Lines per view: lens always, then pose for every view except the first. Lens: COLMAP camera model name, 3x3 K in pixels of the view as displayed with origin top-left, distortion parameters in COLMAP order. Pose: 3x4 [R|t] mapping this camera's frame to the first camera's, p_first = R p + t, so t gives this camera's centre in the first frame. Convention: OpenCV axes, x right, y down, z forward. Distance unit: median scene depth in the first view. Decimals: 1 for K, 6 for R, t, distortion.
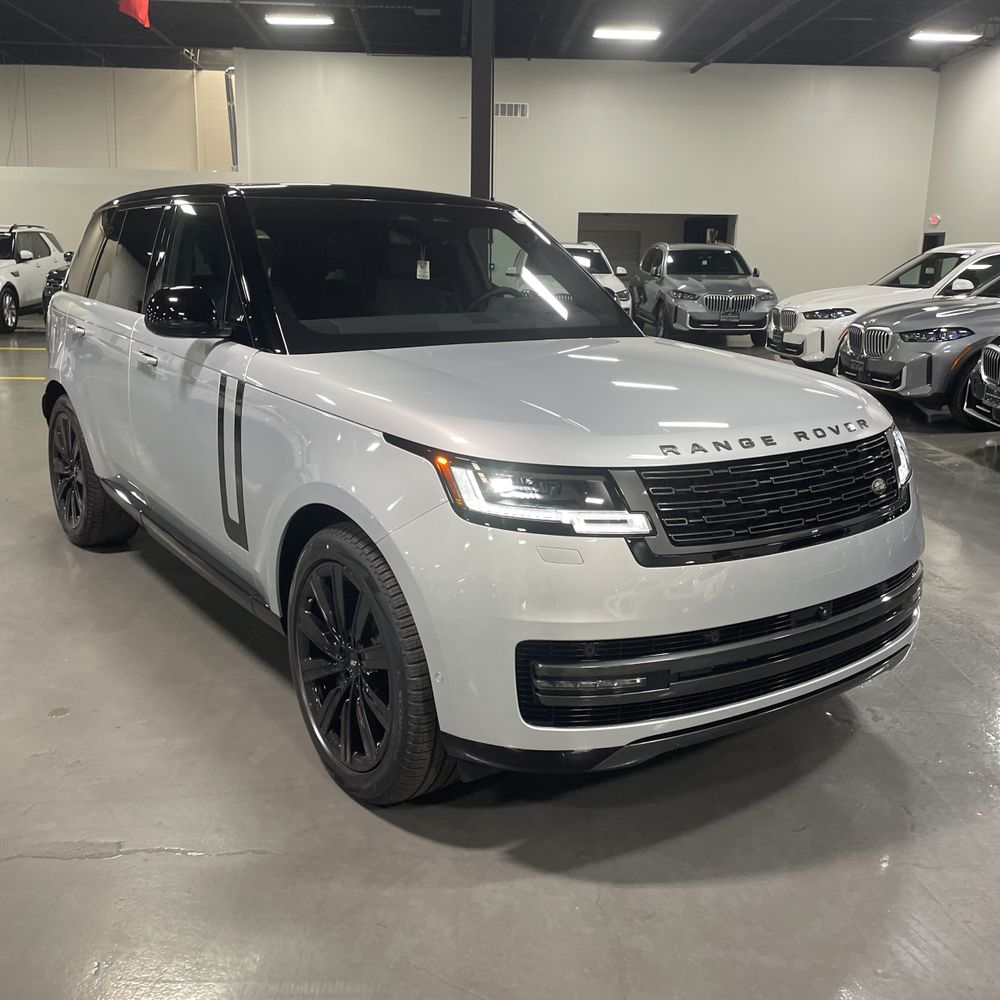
lens RADIAL K [[1001.0, 0, 496.5], [0, 1001.0, 486.2], [0, 0, 1]] dist [0.077225, -0.108396]
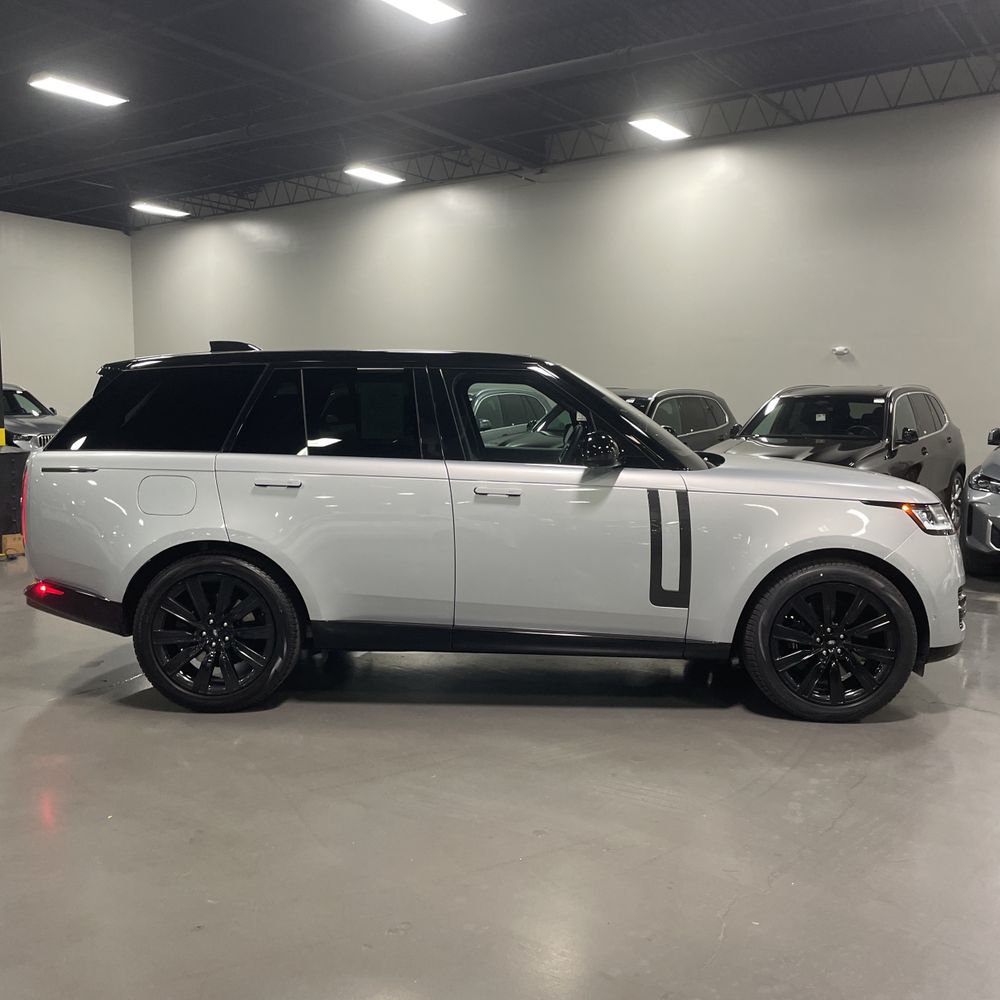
lens RADIAL K [[1012.8, 0, 498.6], [0, 1012.8, 475.8], [0, 0, 1]] dist [0.088680, -0.161797]
pose [[0.597604, -0.074975, 0.798279, -0.423425], [0.187108, 0.981170, -0.047919, -0.028071], [-0.779654, 0.178001, 0.600379, 0.082581]]
